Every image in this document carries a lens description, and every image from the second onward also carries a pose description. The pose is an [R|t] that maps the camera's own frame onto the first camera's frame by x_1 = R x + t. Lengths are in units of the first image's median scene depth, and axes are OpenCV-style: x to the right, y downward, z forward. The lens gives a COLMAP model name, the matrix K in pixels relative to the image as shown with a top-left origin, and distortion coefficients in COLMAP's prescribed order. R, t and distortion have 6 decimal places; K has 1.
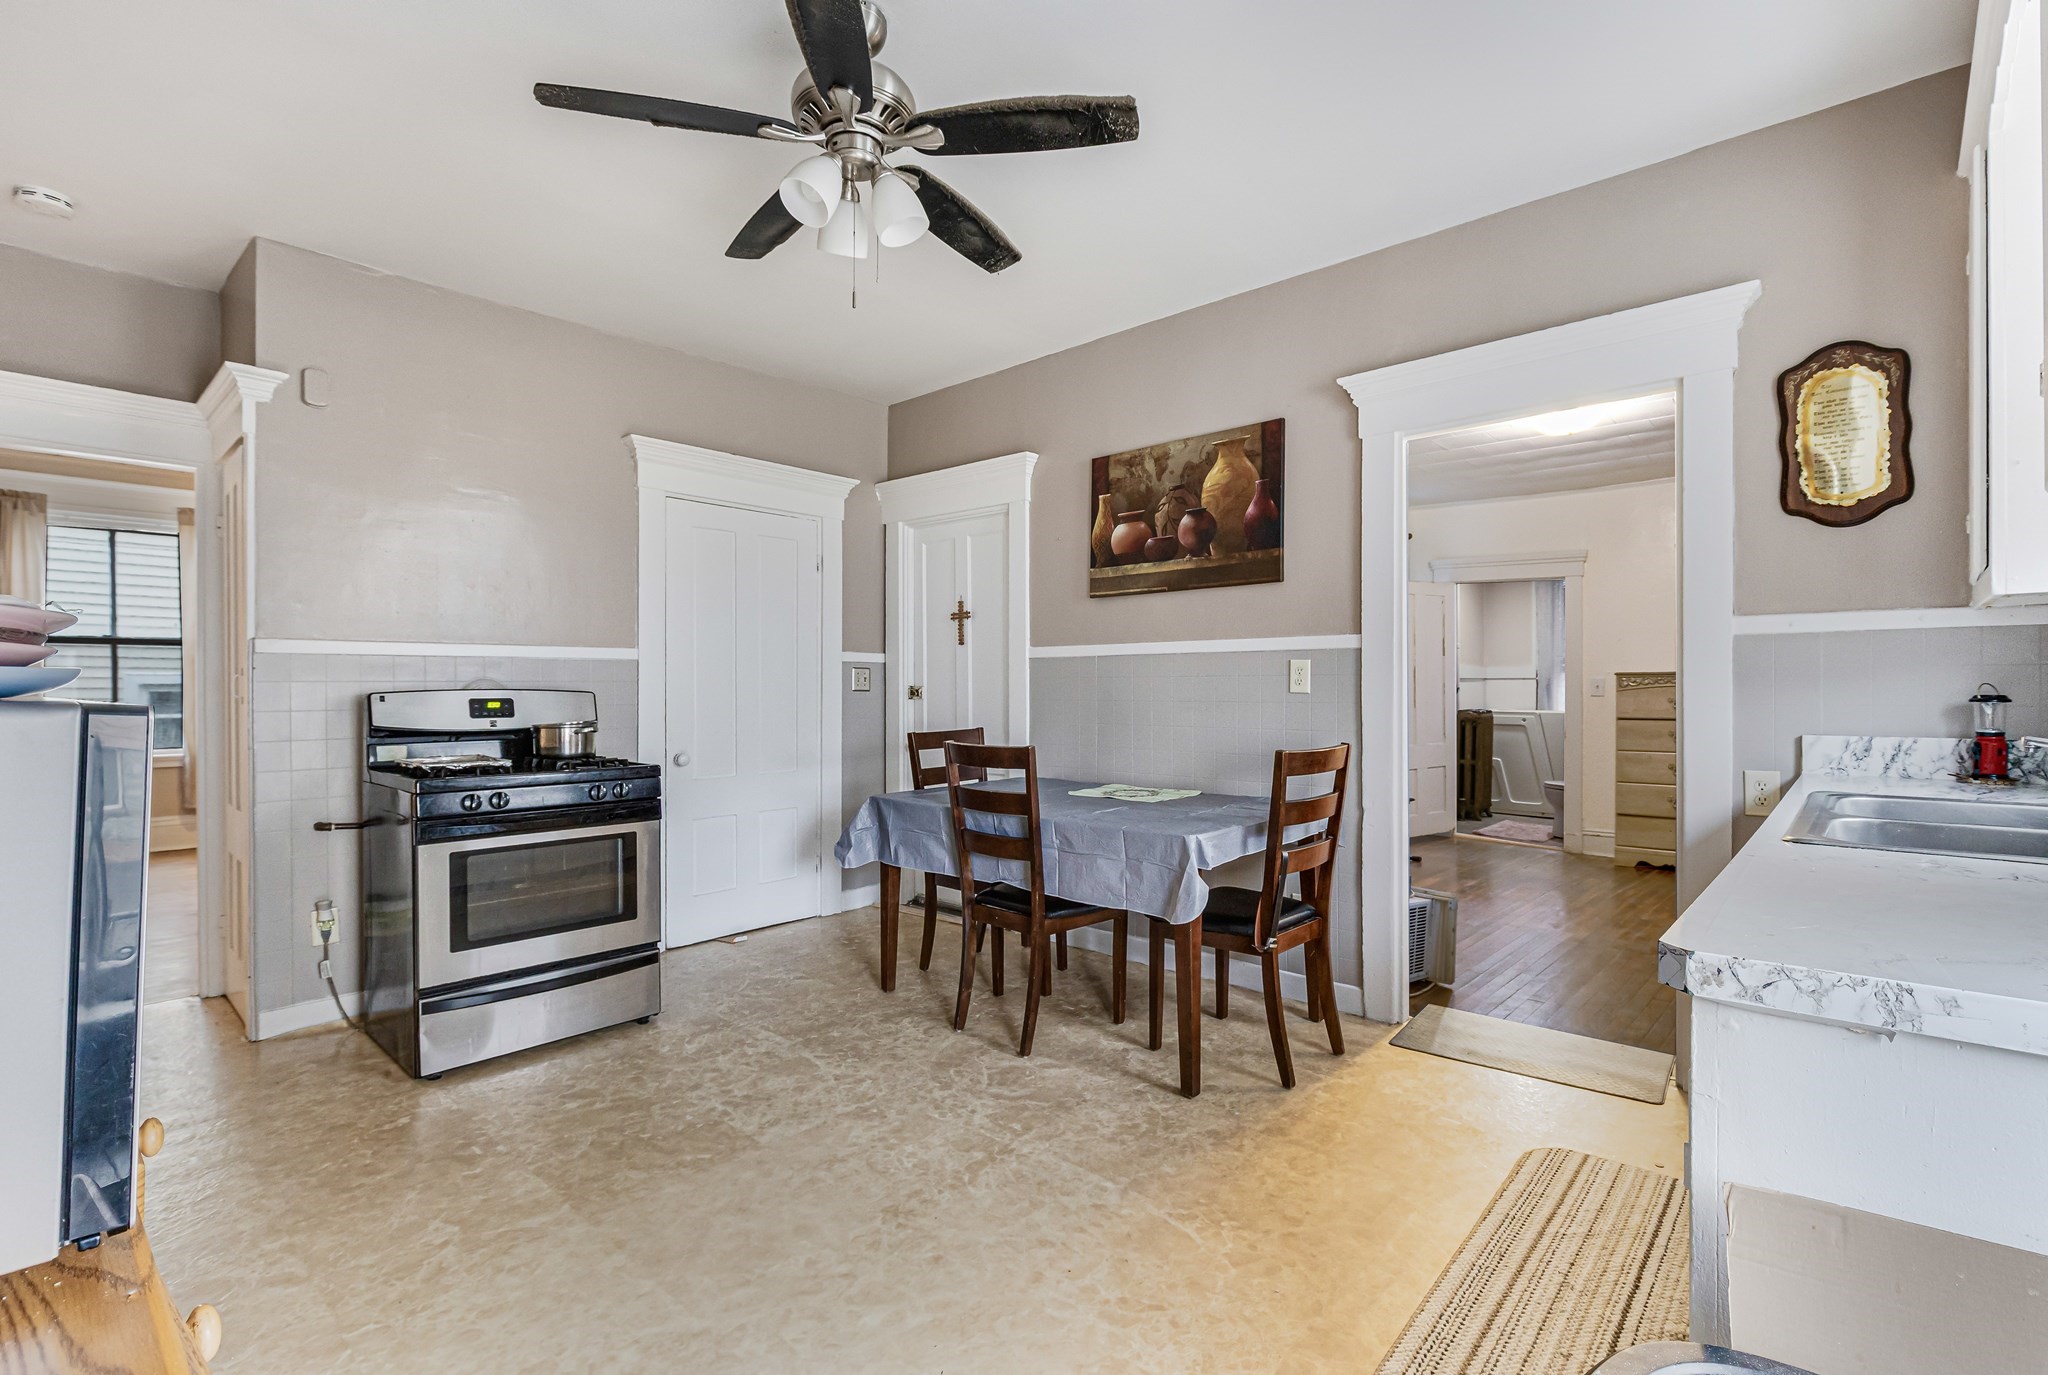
lens RADIAL K [[959.3, 0, 1024.0], [0, 959.3, 686.1], [0, 0, 1]] dist [-0.003039, -0.000312]
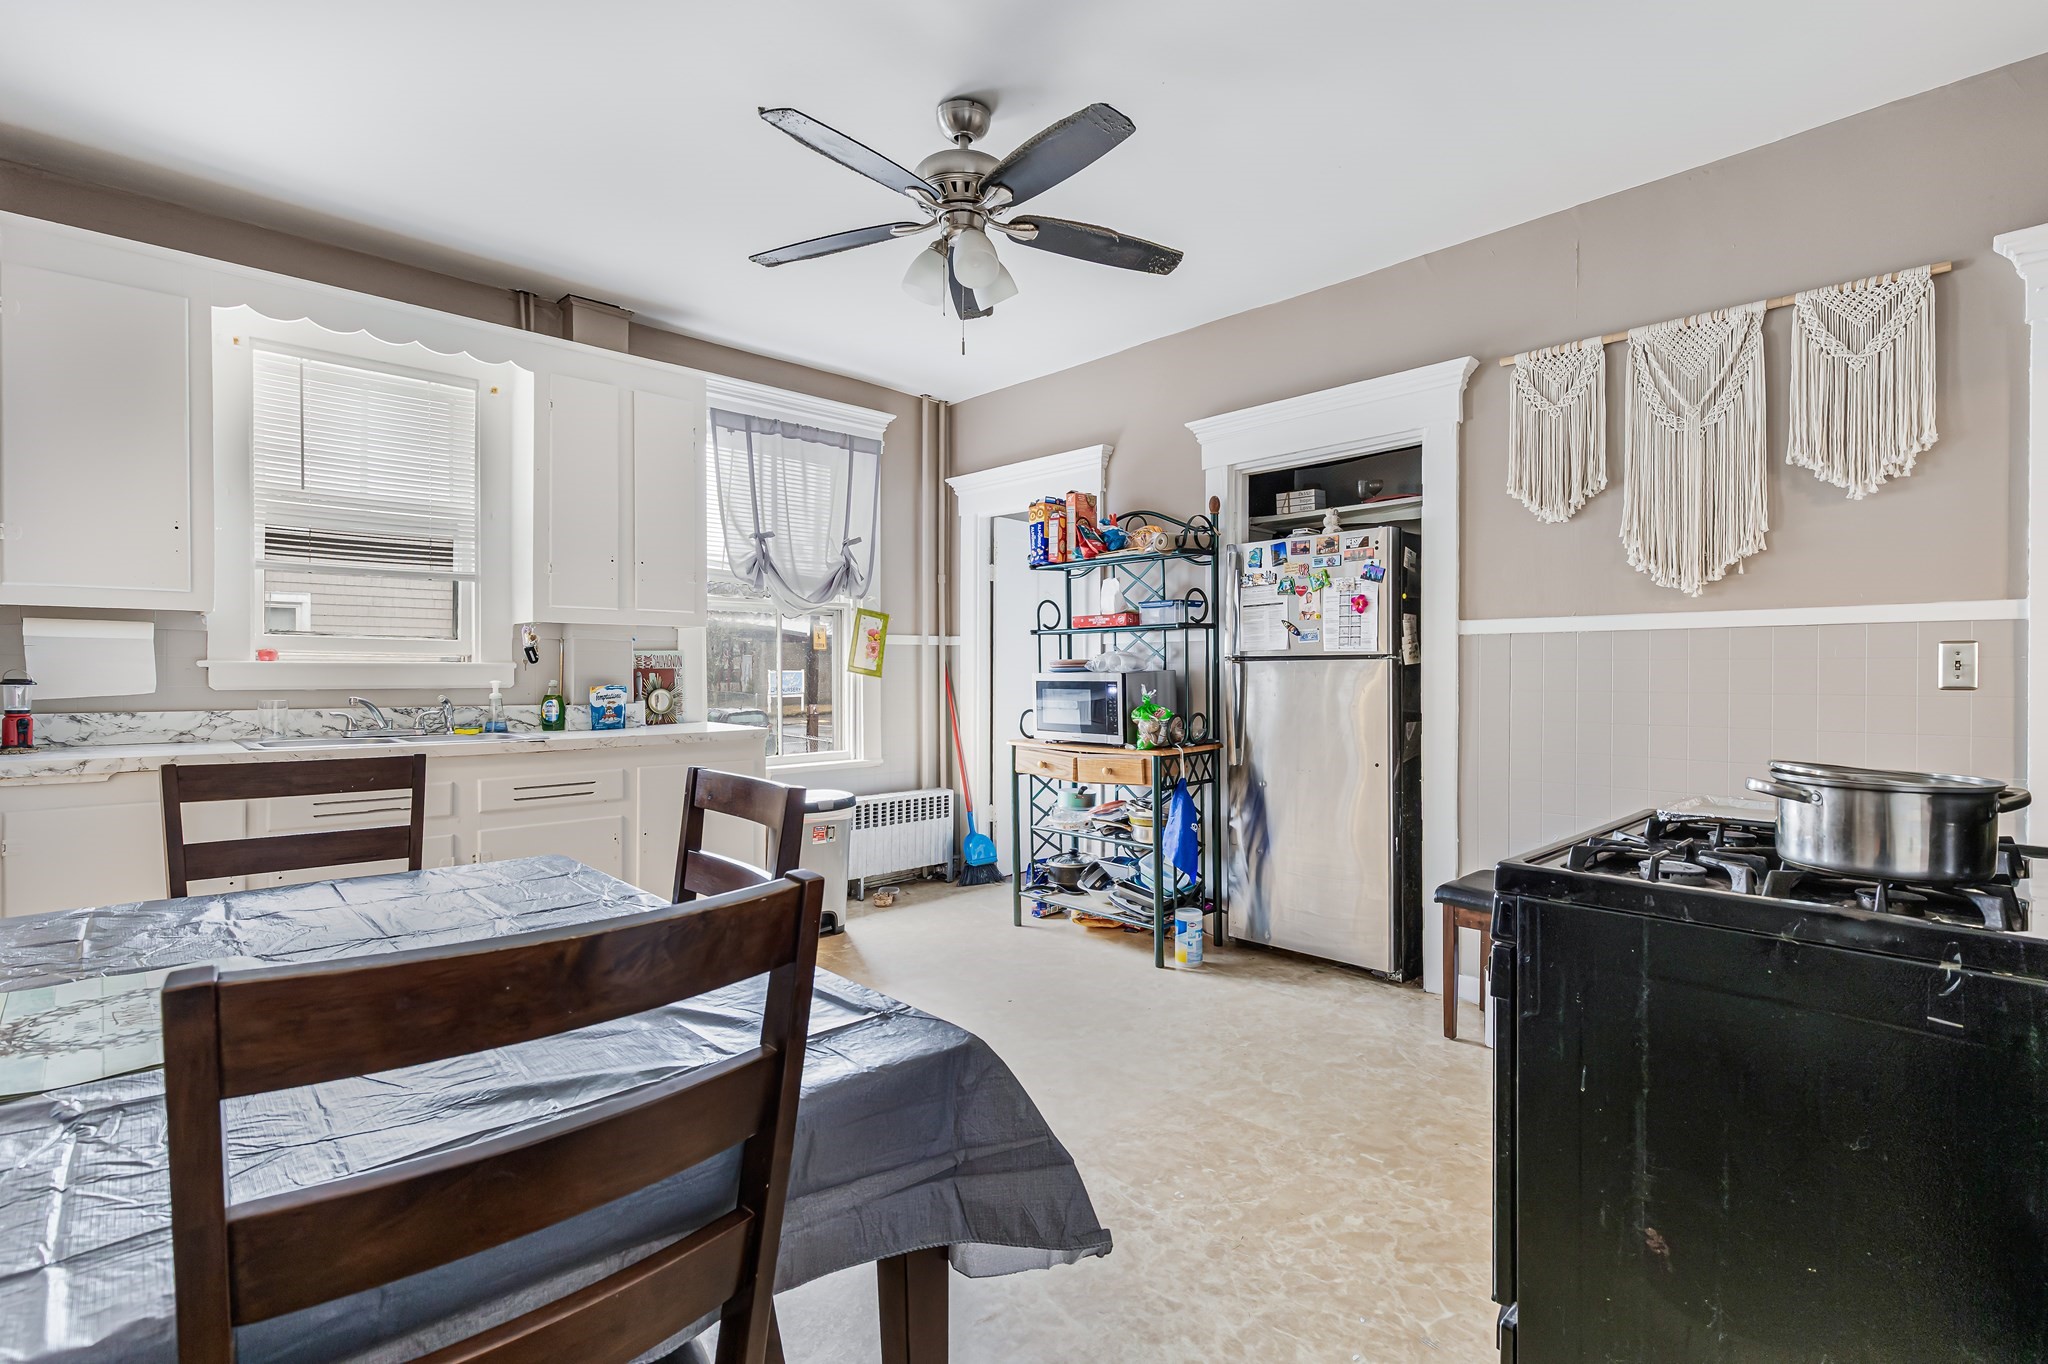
lens RADIAL K [[915.8, 0, 1024.0], [0, 915.8, 682.0], [0, 0, 1]] dist [-0.000742, -0.000270]
pose [[-0.998232, 0.002408, 0.059390, -0.186250], [0.002845, 0.999970, 0.007271, 0.005232], [-0.059371, 0.007427, -0.998208, 1.254913]]
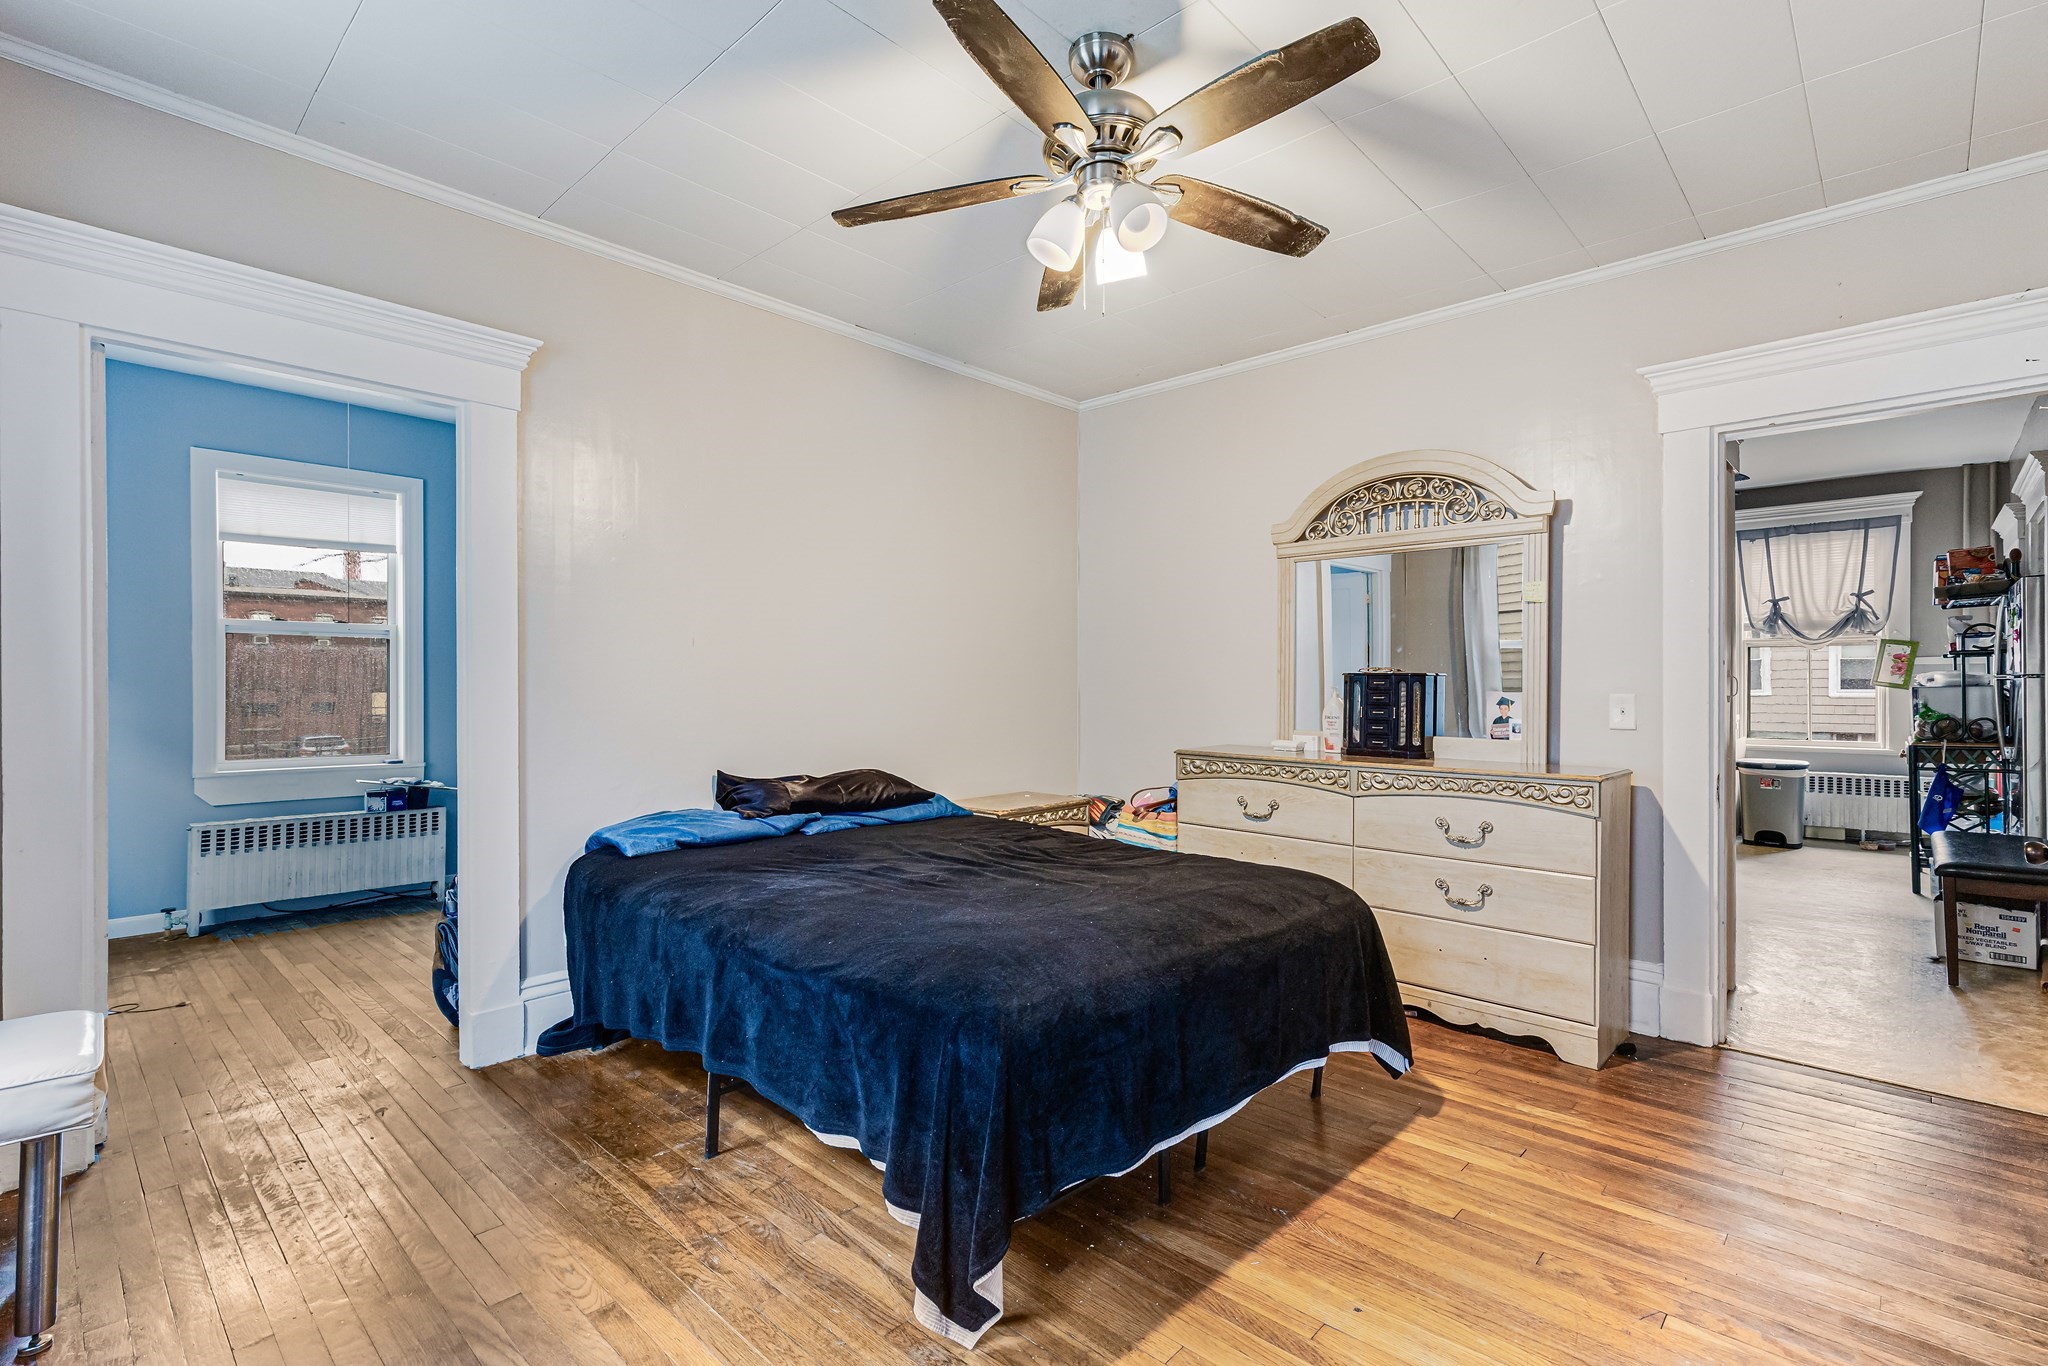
lens RADIAL K [[909.0, 0, 1041.5], [0, 909.0, 684.7], [0, 0, 1]] dist [0.004609, 0.000291]
pose [[0.012796, -0.004148, 0.999910, -1.685169], [-0.002409, 0.999988, 0.004180, -0.004871], [-0.999915, -0.002462, 0.012786, 1.595535]]
